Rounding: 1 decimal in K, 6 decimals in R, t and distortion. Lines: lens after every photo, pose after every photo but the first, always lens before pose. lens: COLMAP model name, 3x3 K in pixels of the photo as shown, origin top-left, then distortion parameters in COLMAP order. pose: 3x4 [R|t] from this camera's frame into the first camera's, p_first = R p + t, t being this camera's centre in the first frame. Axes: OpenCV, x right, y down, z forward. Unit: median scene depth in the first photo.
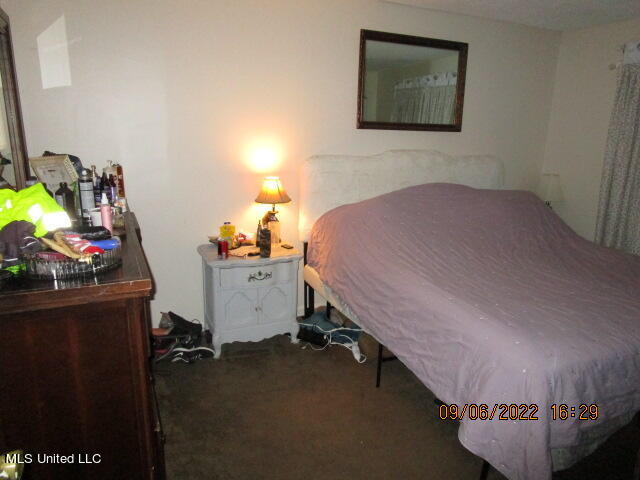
lens RADIAL K [[455.2, 0, 321.9], [0, 455.2, 240.6], [0, 0, 1]] dist [-0.016394, -0.000019]
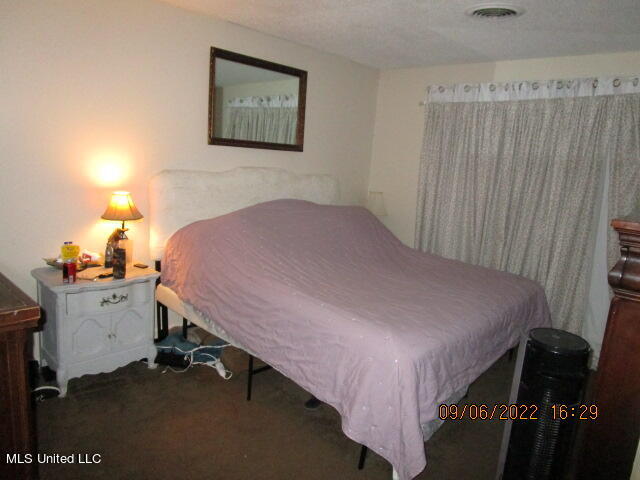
lens RADIAL K [[455.2, 0, 319.5], [0, 455.2, 241.3], [0, 0, 1]] dist [-0.016394, -0.000019]
pose [[0.924780, -0.029988, 0.379318, -0.089086], [0.042681, 0.998774, -0.025095, 0.001703], [-0.378101, 0.039397, 0.924926, -0.006487]]
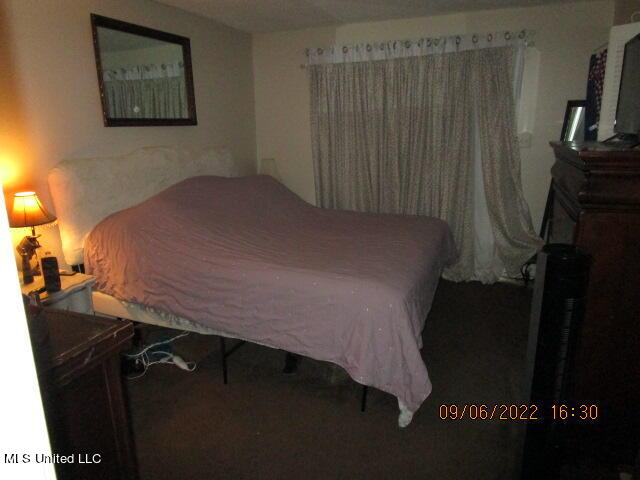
lens RADIAL K [[455.2, 0, 318.4], [0, 455.2, 241.1], [0, 0, 1]] dist [-0.016394, -0.000019]
pose [[0.722757, -0.210256, 0.658343, -0.272860], [0.203511, 0.975110, 0.087999, -0.023218], [-0.660459, 0.070378, 0.747557, 0.088025]]
